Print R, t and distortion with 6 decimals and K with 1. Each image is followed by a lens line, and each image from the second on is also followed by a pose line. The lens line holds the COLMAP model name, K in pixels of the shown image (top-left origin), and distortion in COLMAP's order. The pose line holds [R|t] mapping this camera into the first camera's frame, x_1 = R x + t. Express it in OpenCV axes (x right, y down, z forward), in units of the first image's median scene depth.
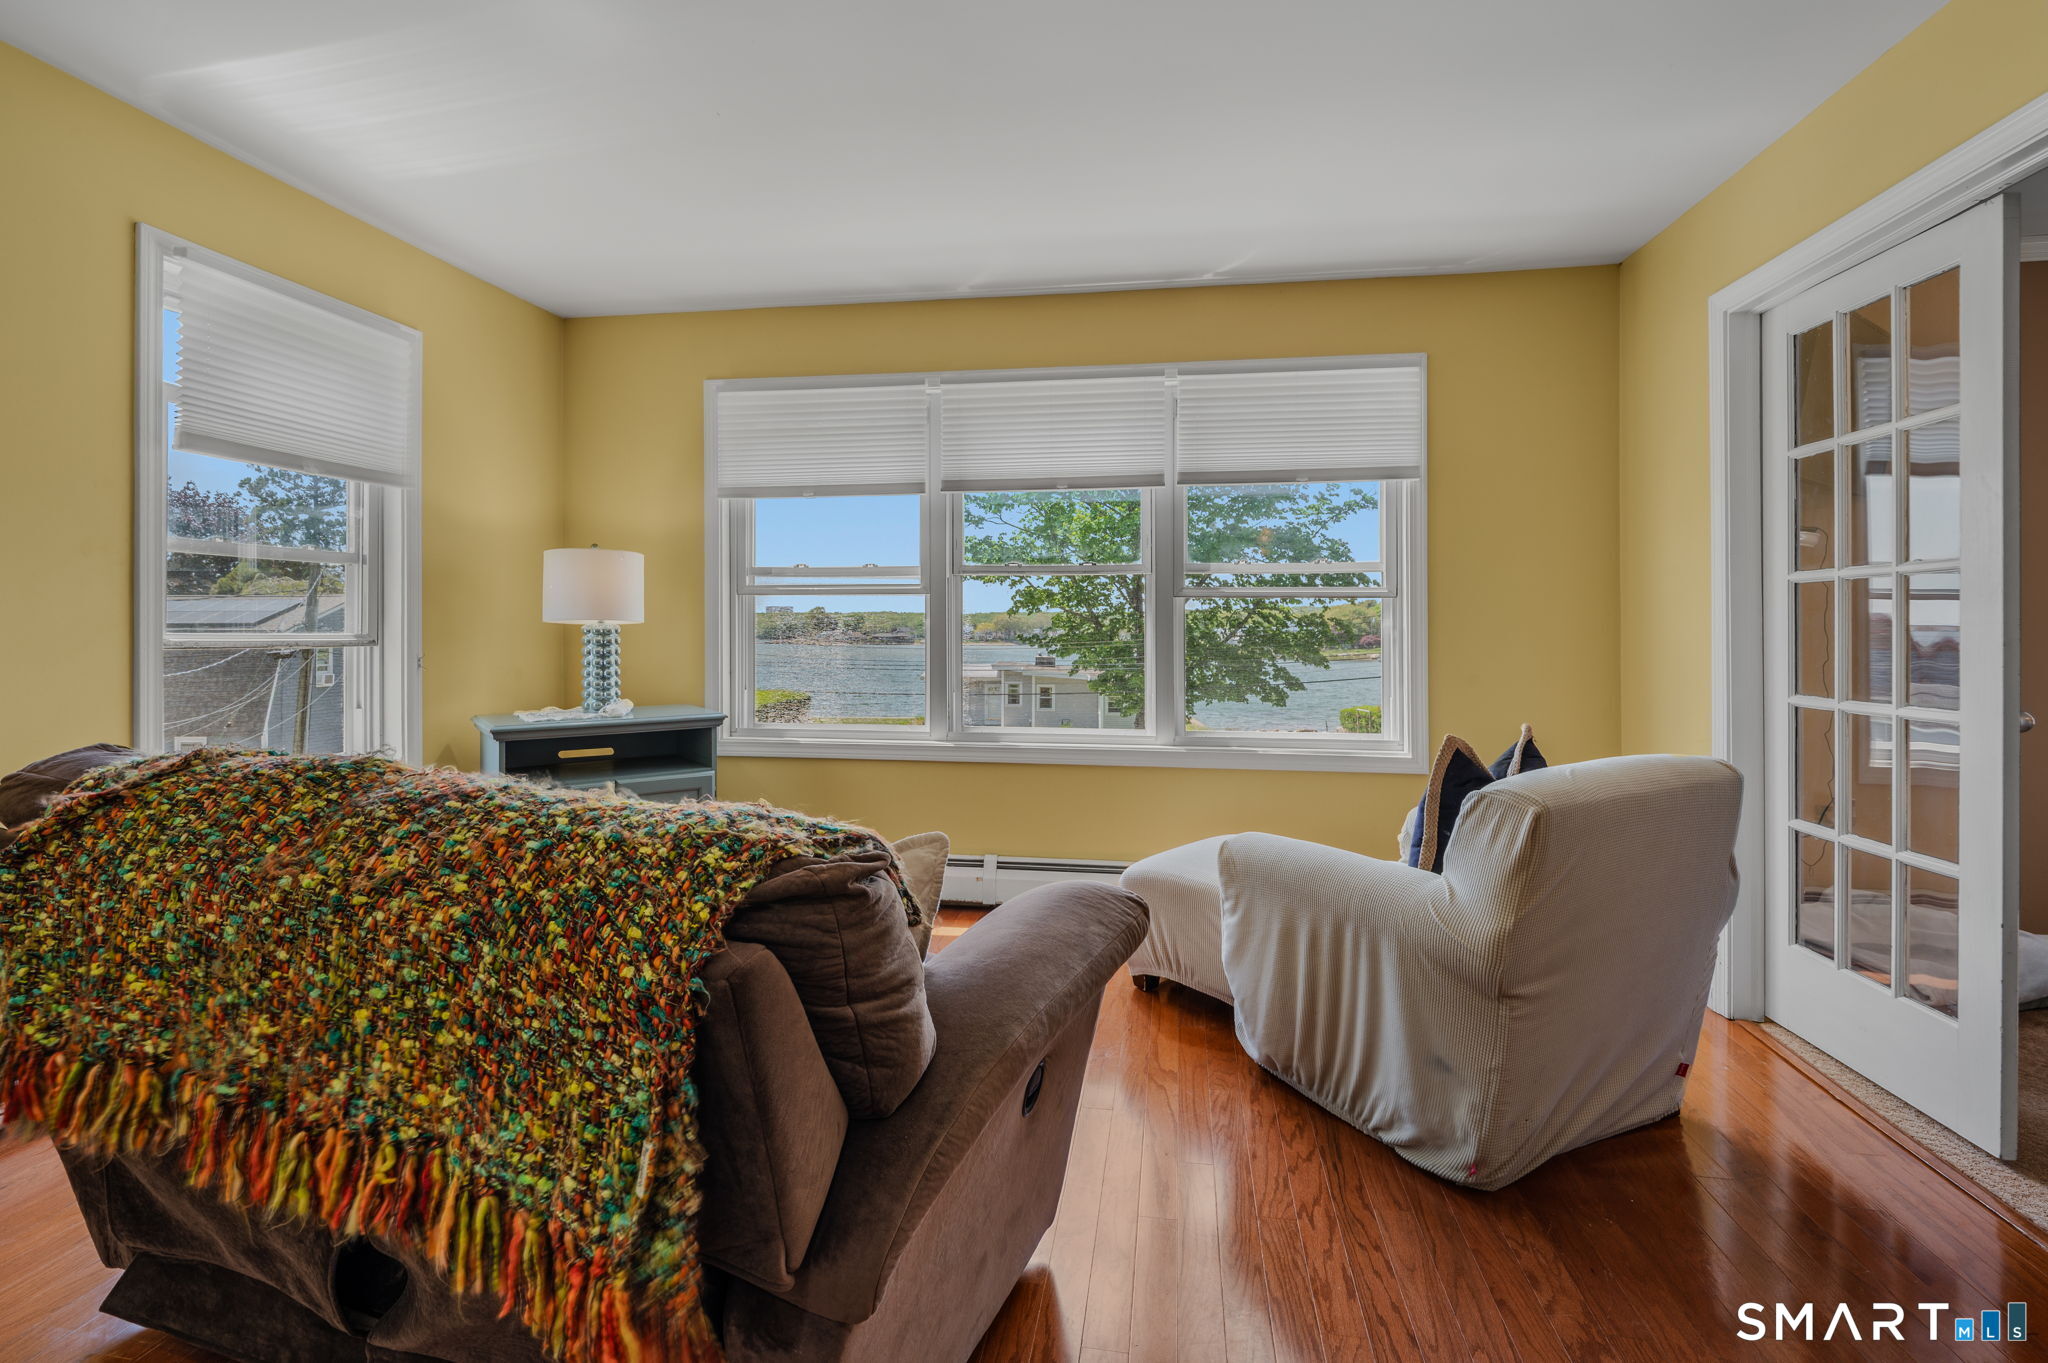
lens RADIAL K [[940.1, 0, 1011.1], [0, 940.1, 647.2], [0, 0, 1]] dist [0.027610, 0.000065]
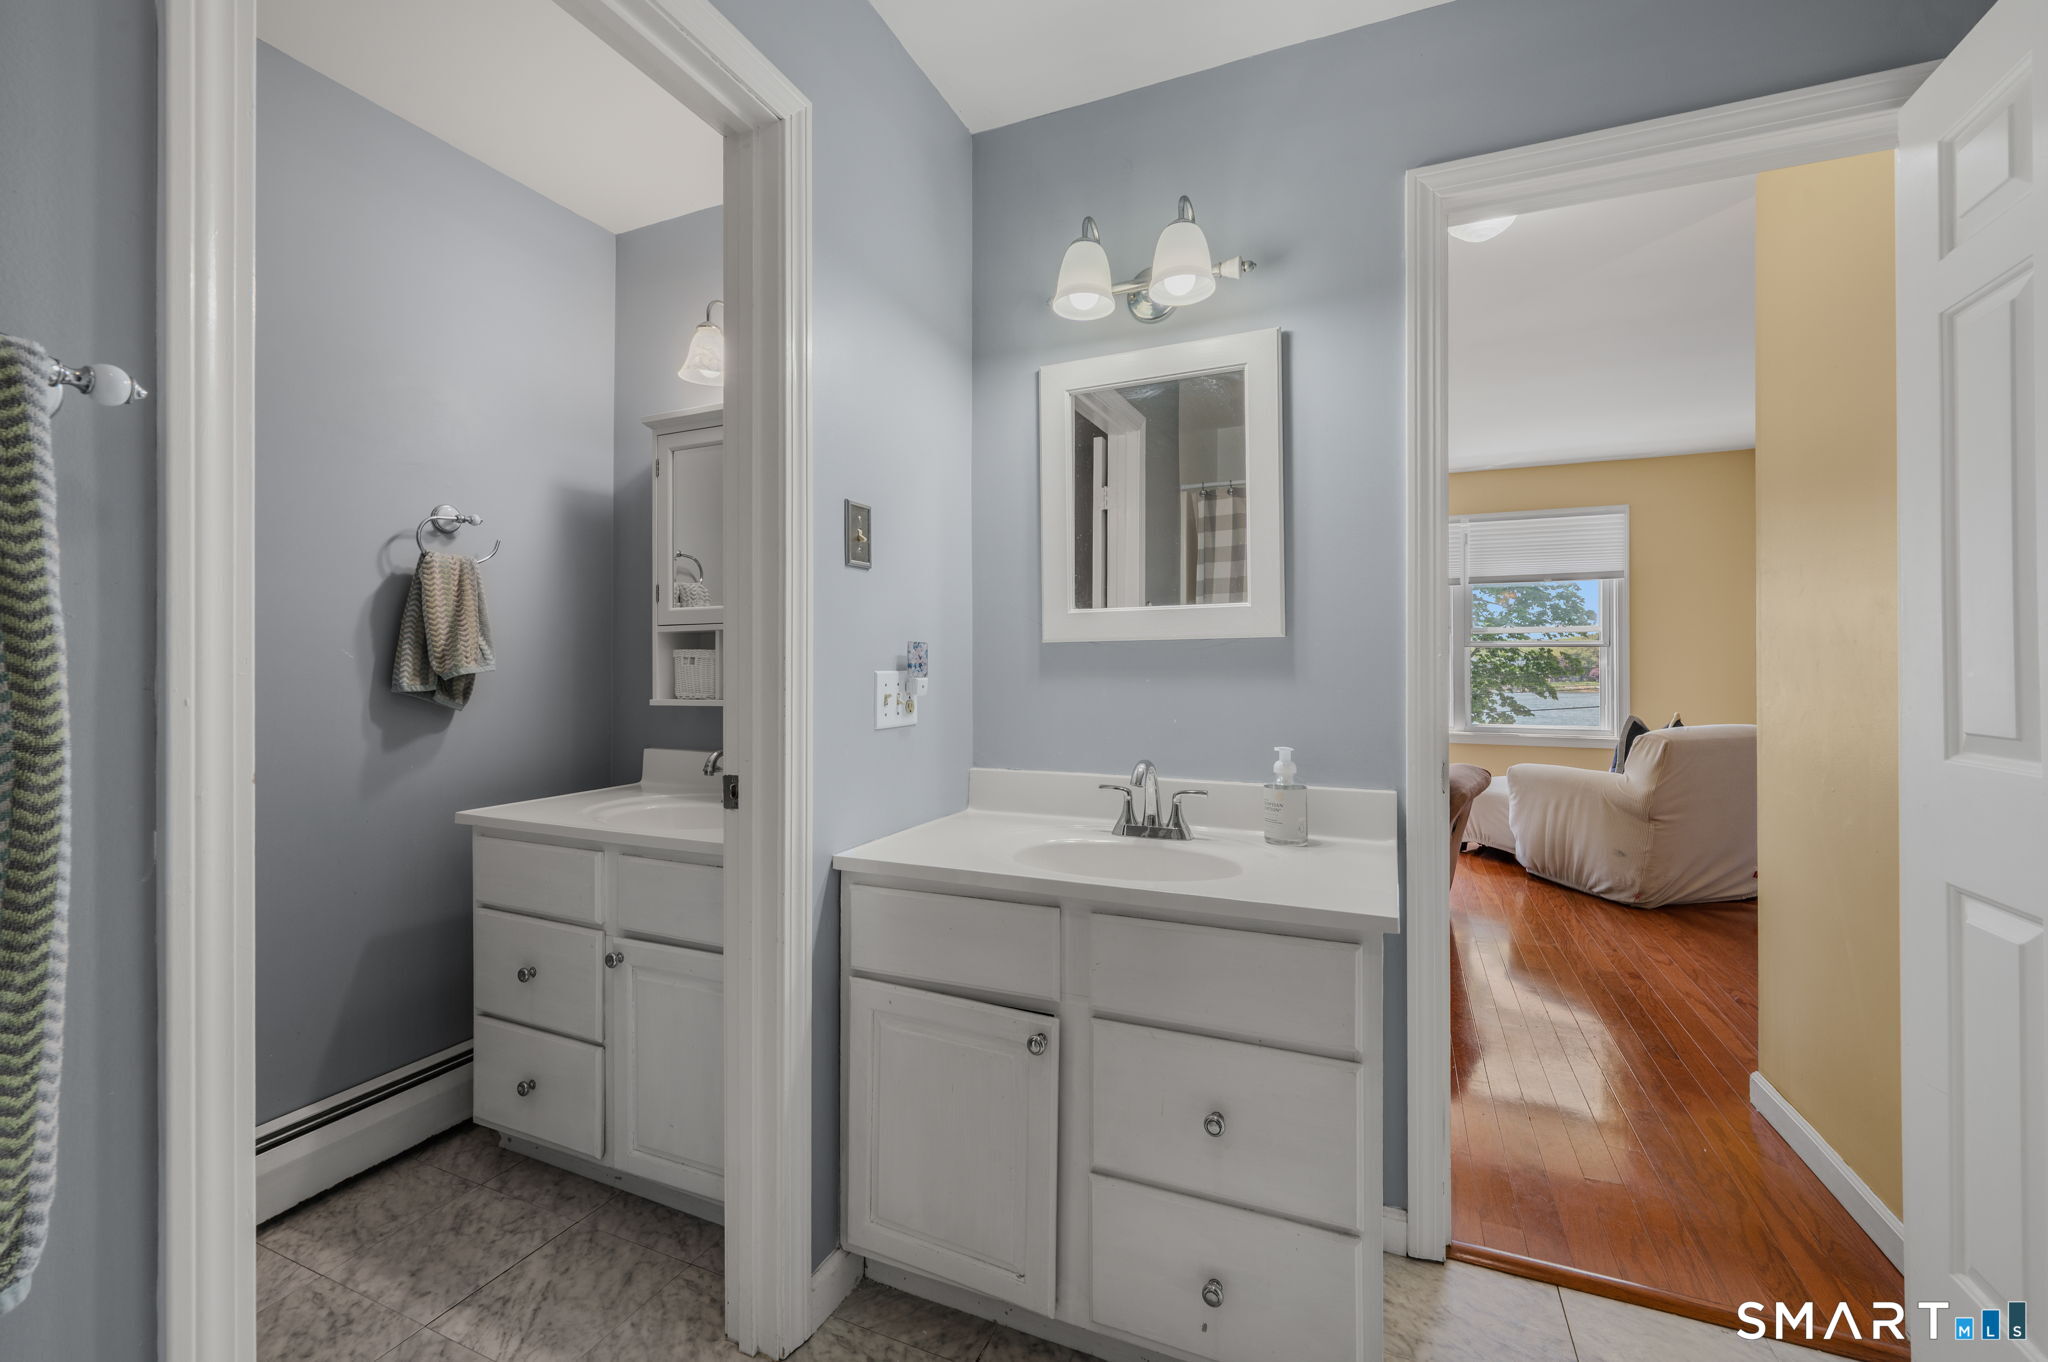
lens RADIAL K [[812.3, 0, 1022.2], [0, 812.3, 672.1], [0, 0, 1]] dist [0.001256, -0.000002]
pose [[0.967540, 0.003218, -0.252699, -0.364823], [-0.004936, 0.999969, -0.006166, 0.013735], [0.252671, 0.007214, 0.967525, -1.013516]]
